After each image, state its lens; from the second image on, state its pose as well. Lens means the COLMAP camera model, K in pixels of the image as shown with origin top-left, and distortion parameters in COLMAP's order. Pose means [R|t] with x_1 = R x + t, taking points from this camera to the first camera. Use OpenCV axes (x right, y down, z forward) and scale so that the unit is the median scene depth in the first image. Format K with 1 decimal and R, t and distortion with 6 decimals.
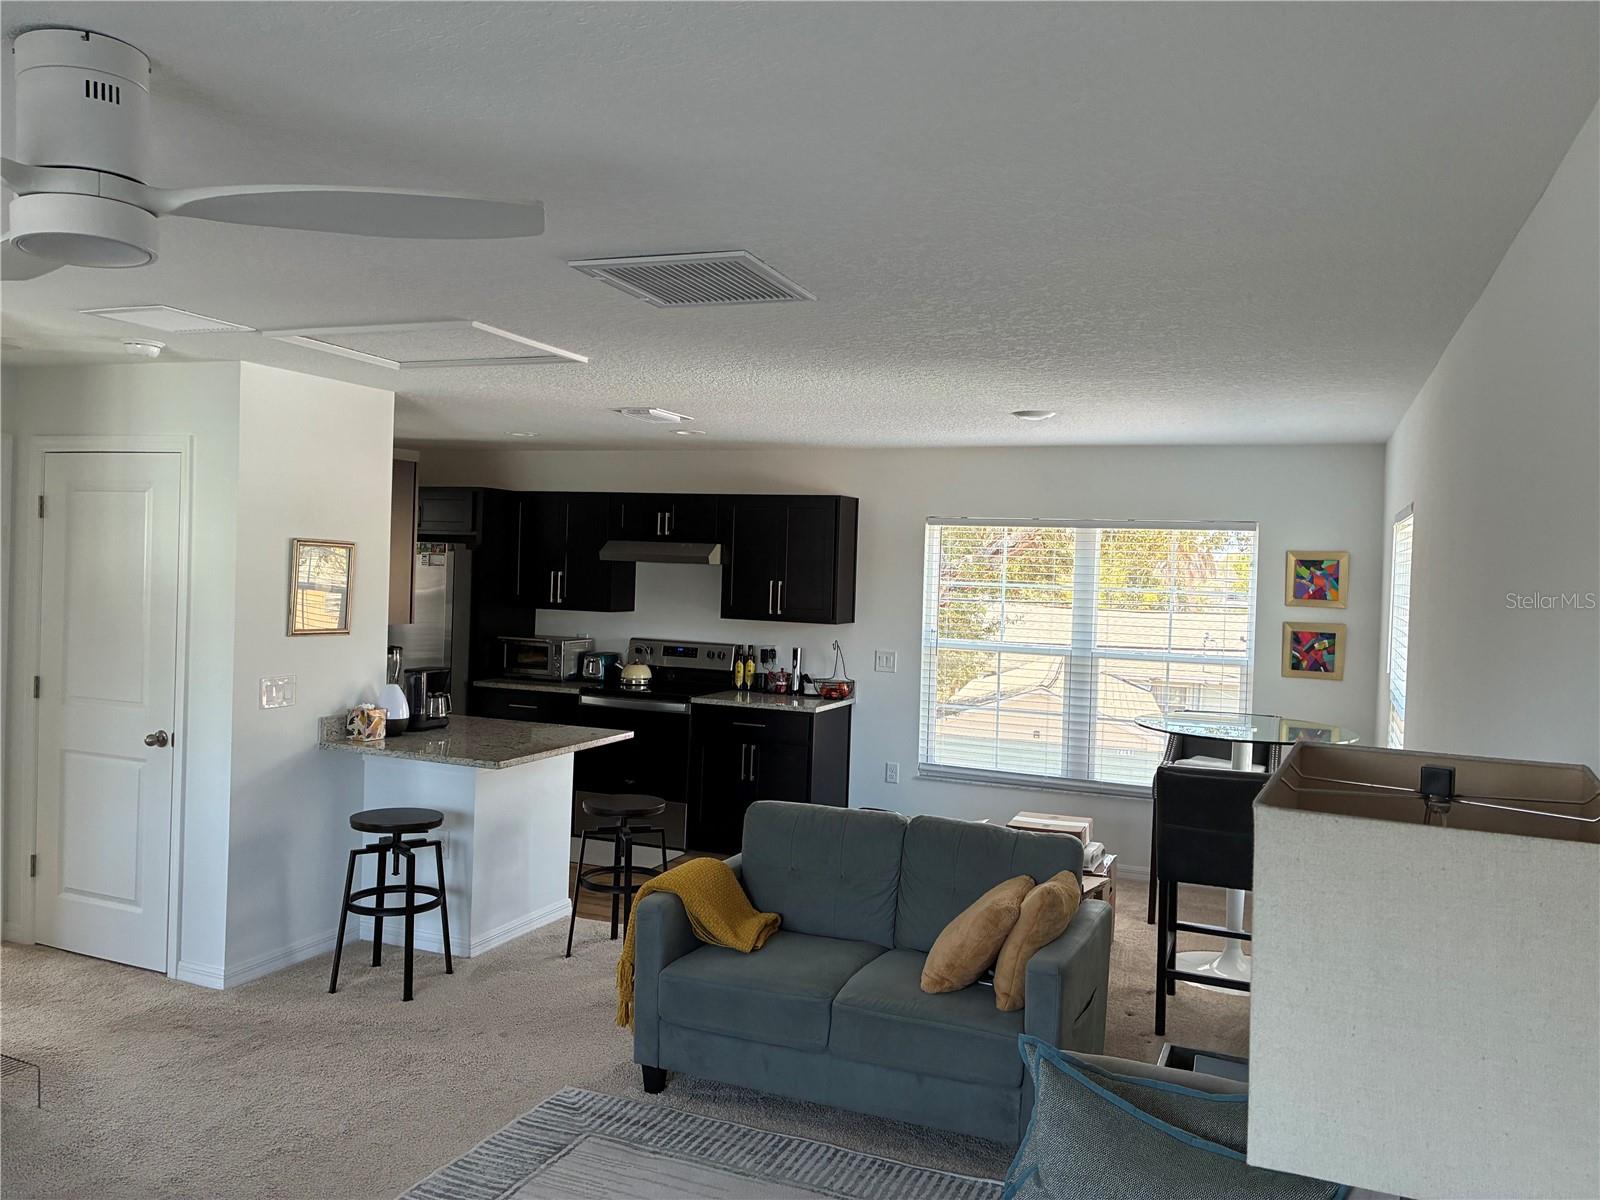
lens RADIAL K [[1201.3, 0, 795.4], [0, 1201.3, 592.3], [0, 0, 1]] dist [0.059112, -0.088174]
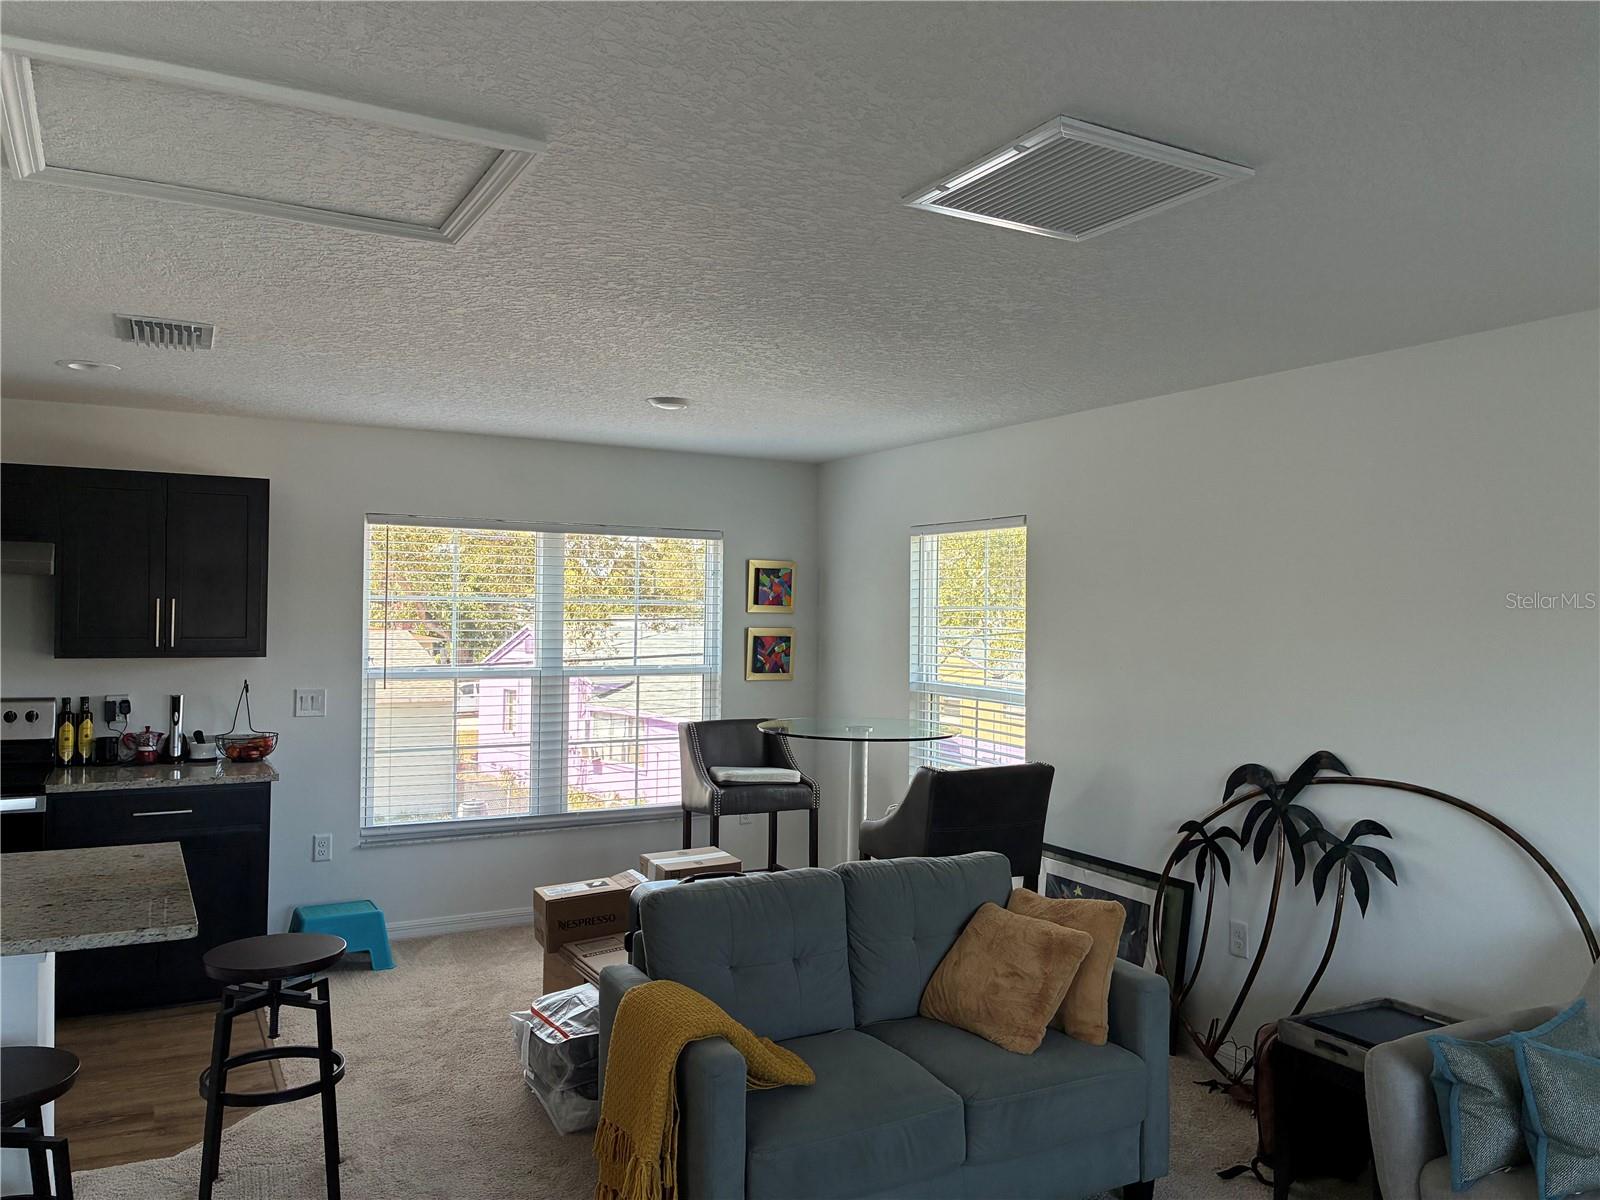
lens RADIAL K [[1201.3, 0, 795.4], [0, 1201.3, 592.3], [0, 0, 1]] dist [0.059112, -0.088174]
pose [[0.611003, -0.016631, 0.791454, -0.334360], [0.020242, 0.999781, 0.005381, -0.009306], [-0.791369, 0.012733, 0.611206, 0.291232]]
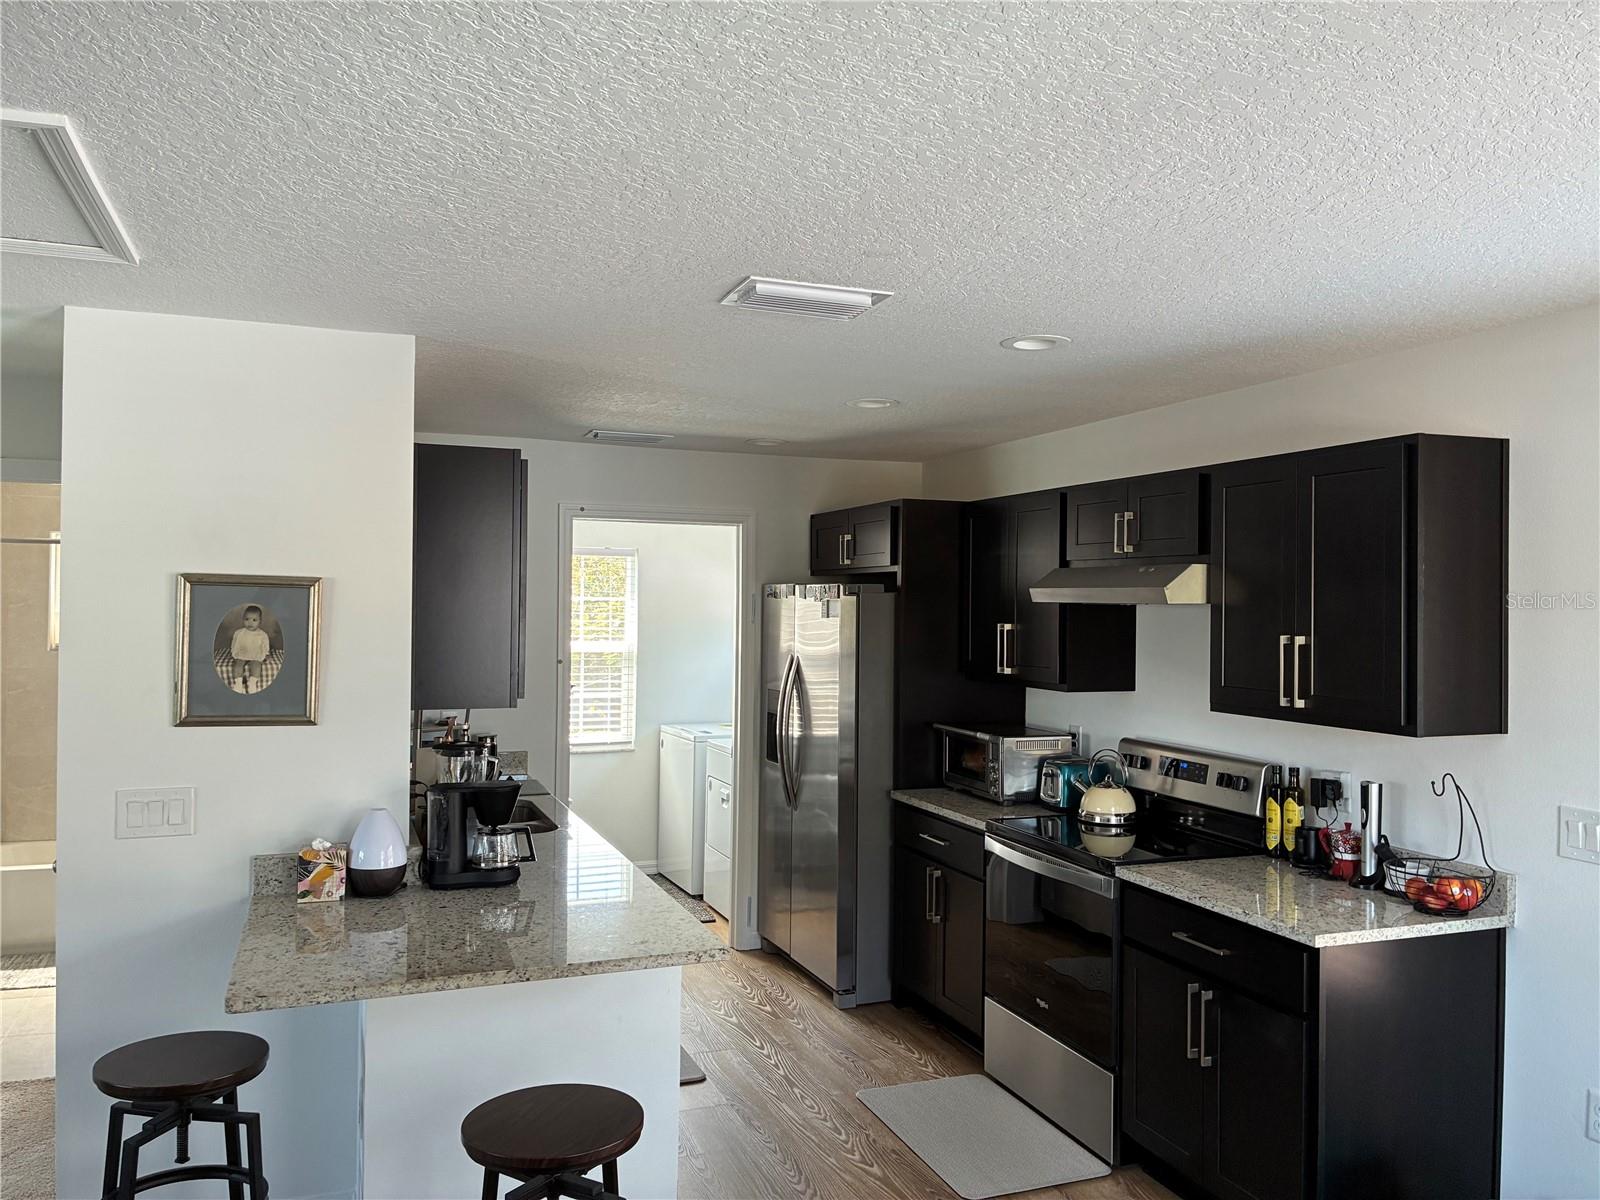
lens RADIAL K [[1205.8, 0, 794.3], [0, 1205.8, 602.5], [0, 0, 1]] dist [0.004446, 0.002195]
pose [[0.691722, -0.027474, -0.721641, 0.183549], [-0.002091, 0.999196, -0.040045, -0.003267], [0.722161, 0.029209, 0.691108, 0.525501]]
